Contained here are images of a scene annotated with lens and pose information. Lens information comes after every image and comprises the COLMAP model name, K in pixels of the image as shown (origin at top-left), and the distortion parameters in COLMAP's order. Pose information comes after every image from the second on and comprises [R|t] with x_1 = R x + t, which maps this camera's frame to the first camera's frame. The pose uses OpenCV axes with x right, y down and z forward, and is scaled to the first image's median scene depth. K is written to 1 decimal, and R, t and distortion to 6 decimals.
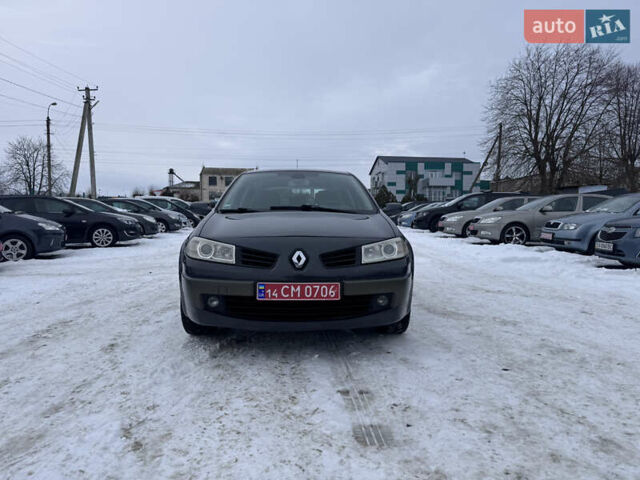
lens RADIAL K [[450.0, 0, 316.1], [0, 450.0, 240.6], [0, 0, 1]] dist [0.092561, -0.127496]
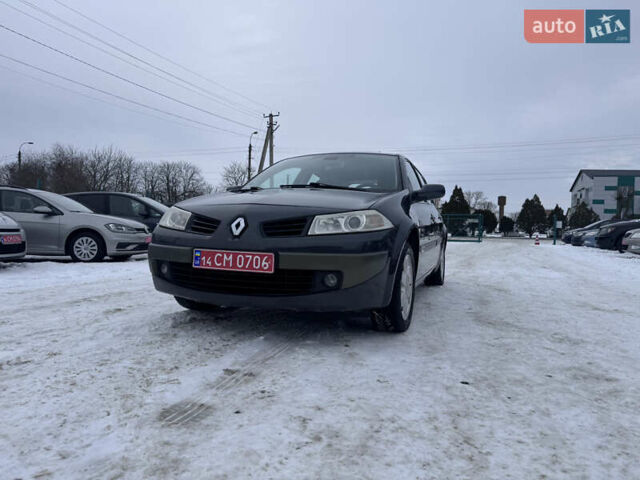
lens RADIAL K [[447.3, 0, 313.7], [0, 447.3, 238.7], [0, 0, 1]] dist [0.075394, -0.117333]
pose [[0.917168, 0.033872, -0.397059, 0.173978], [-0.052391, 0.997982, -0.035883, 0.034092], [0.395042, 0.053712, 0.917091, 0.085994]]
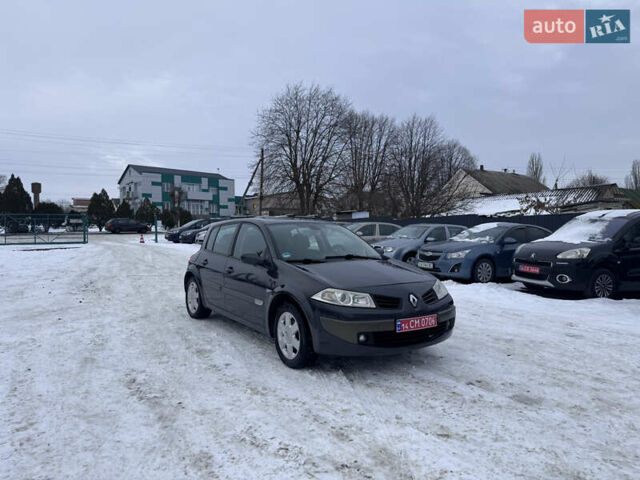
lens RADIAL K [[451.4, 0, 320.8], [0, 451.4, 234.9], [0, 0, 1]] dist [0.068695, -0.086253]
pose [[0.844812, -0.007687, 0.535008, -0.396249], [0.027336, 0.999211, -0.028810, -0.049892], [-0.534364, 0.038964, 0.844356, -0.025185]]
